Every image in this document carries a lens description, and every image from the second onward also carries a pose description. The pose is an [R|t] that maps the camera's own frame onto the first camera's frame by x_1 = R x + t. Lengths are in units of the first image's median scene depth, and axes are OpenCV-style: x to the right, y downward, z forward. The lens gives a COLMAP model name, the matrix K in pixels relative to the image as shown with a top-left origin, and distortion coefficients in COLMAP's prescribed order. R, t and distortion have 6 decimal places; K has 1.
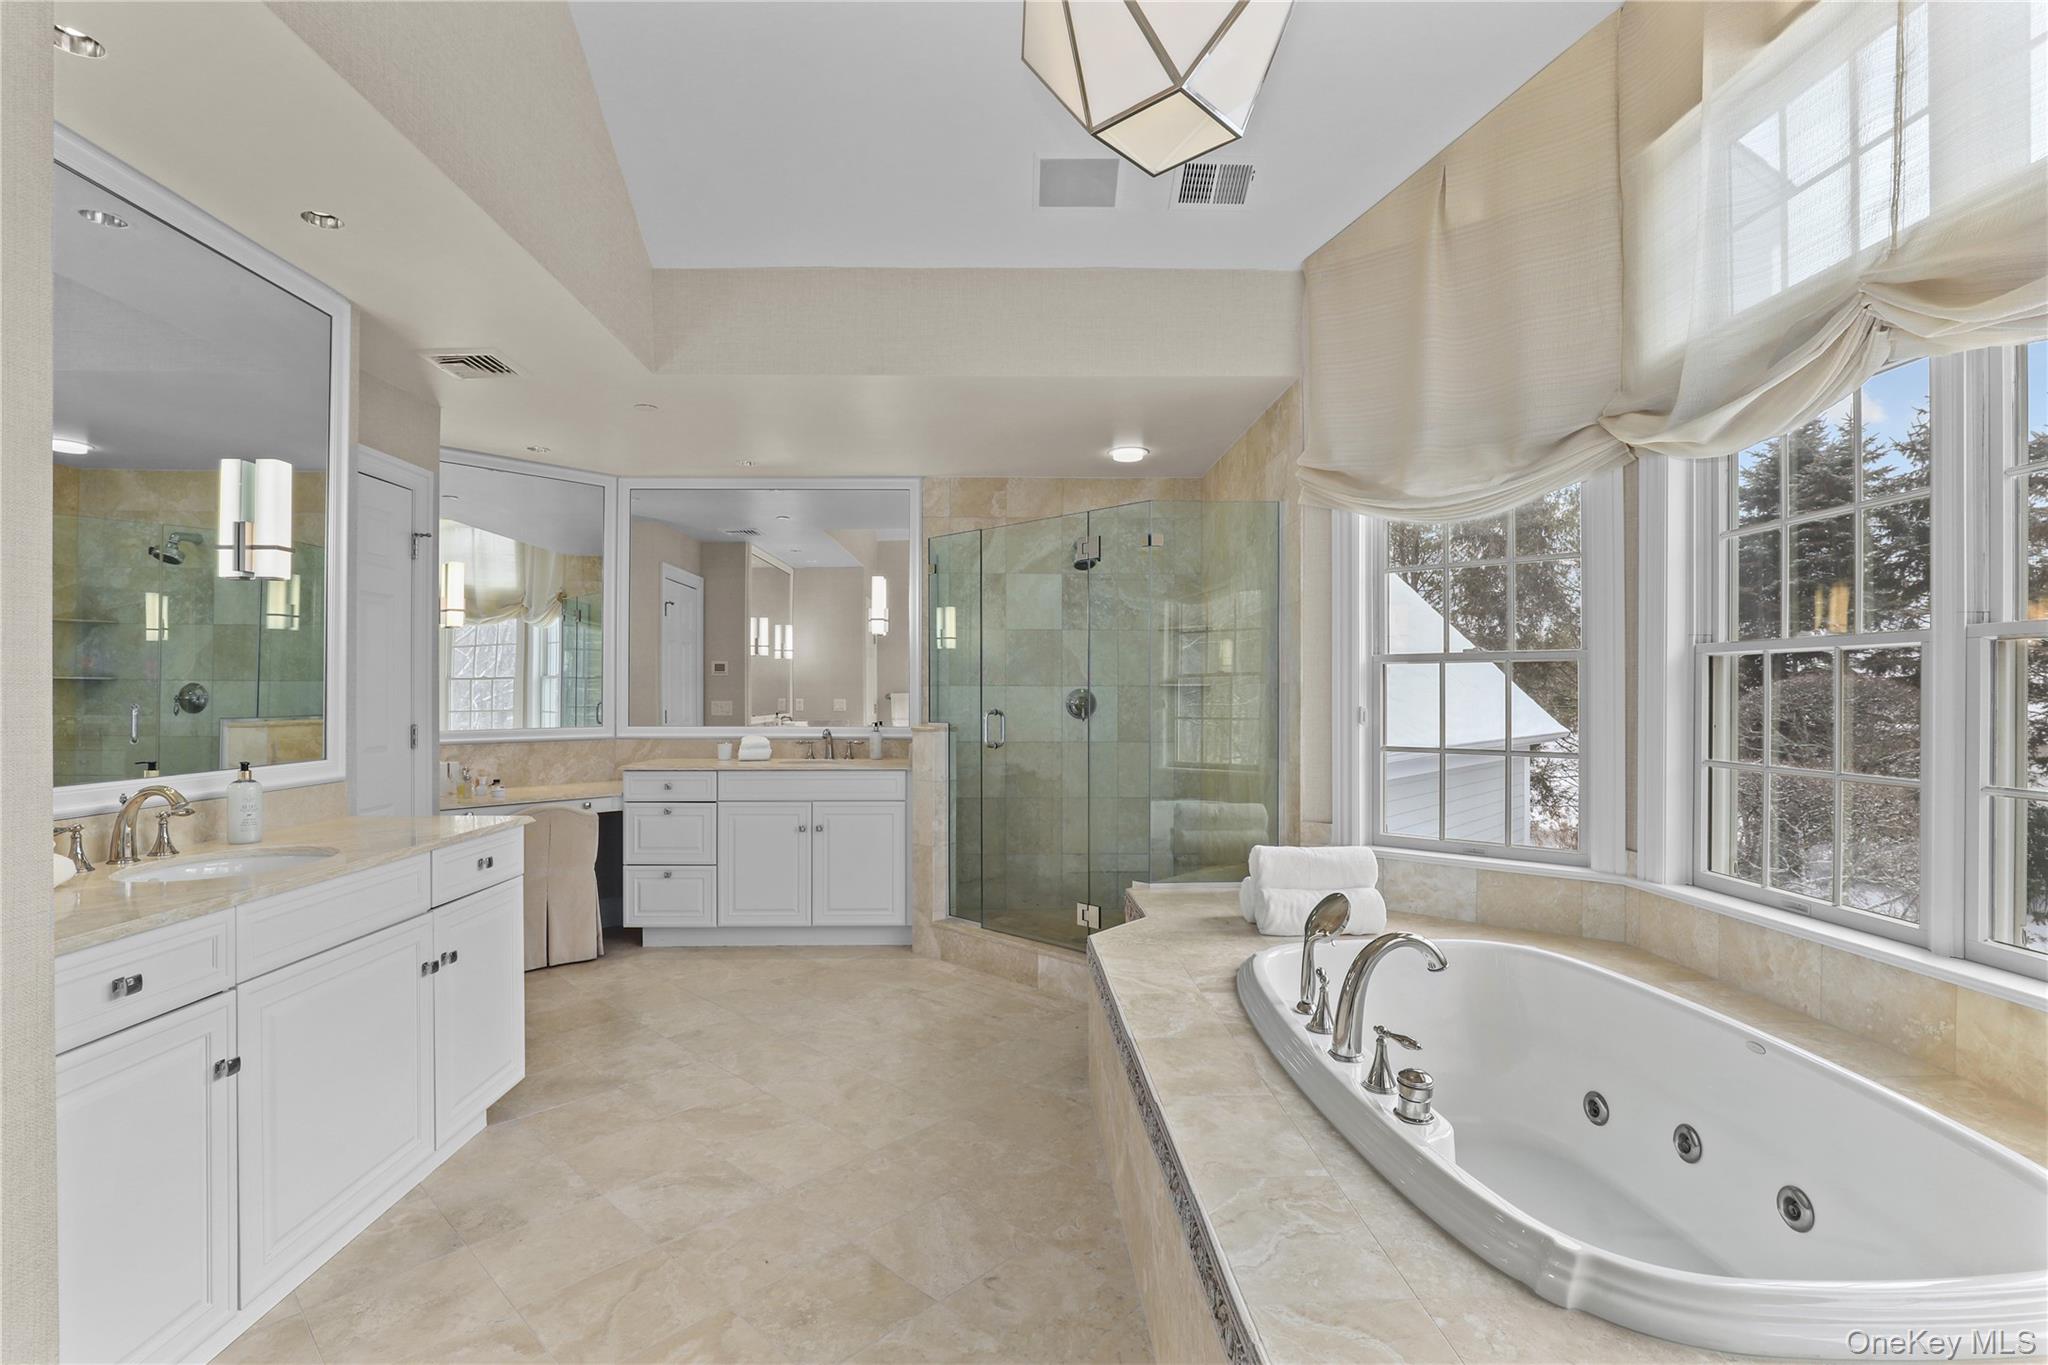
lens RADIAL K [[942.0, 0, 1014.4], [0, 942.0, 686.5], [0, 0, 1]] dist [-0.017862, 0.002161]
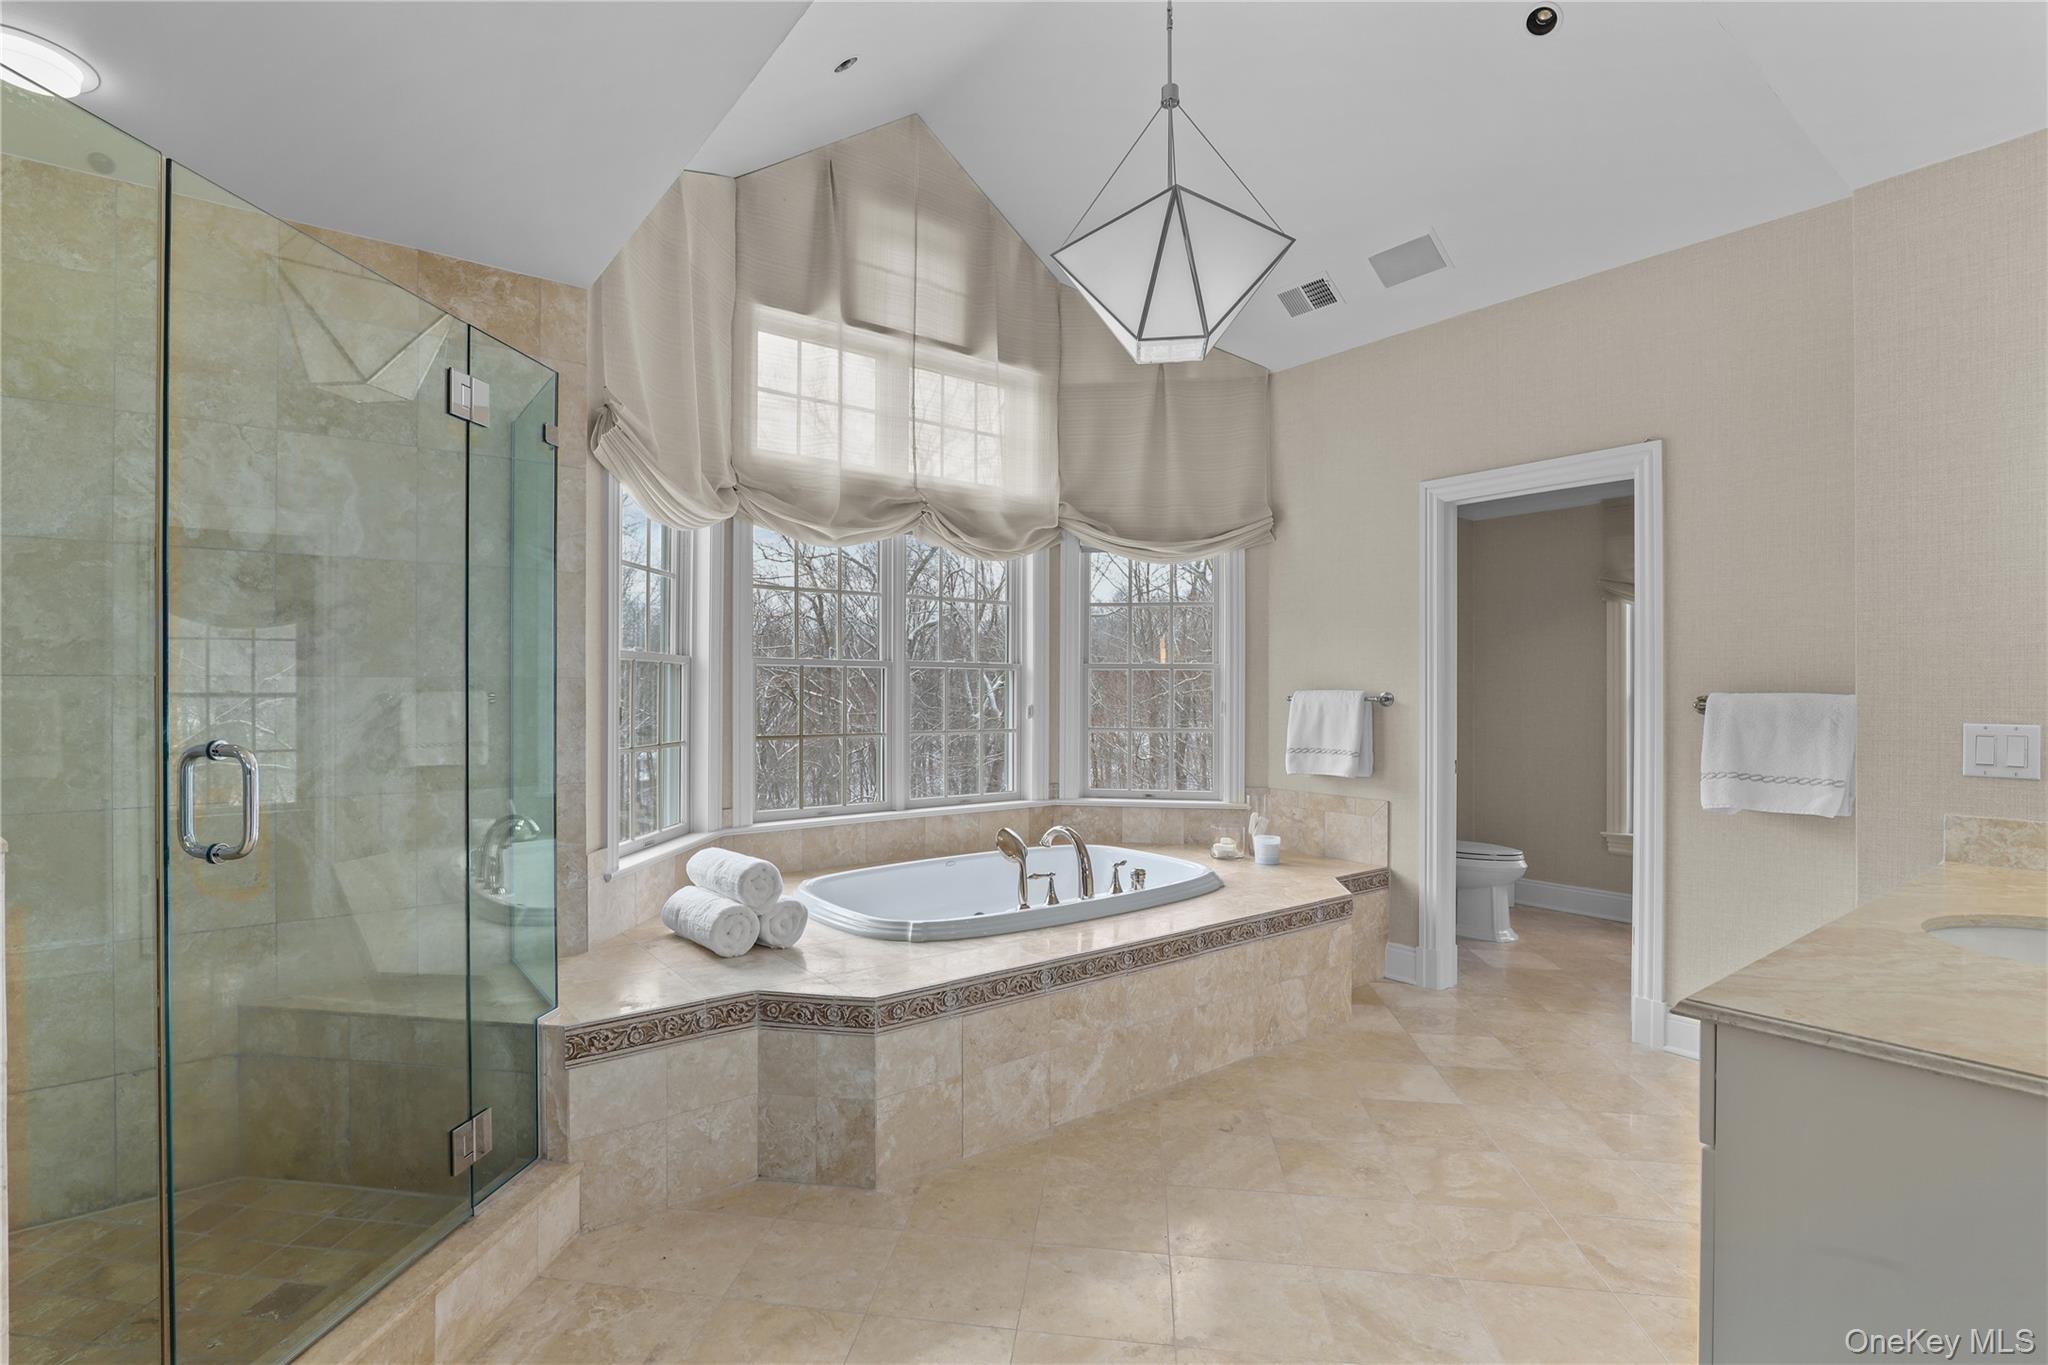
lens RADIAL K [[942.0, 0, 1009.3], [0, 942.0, 688.8], [0, 0, 1]] dist [-0.017862, 0.002161]
pose [[-0.581881, 0.001176, 0.813273, -0.848701], [-0.004405, 0.999980, -0.004597, 0.010824], [-0.813262, -0.006257, -0.581864, 1.846639]]
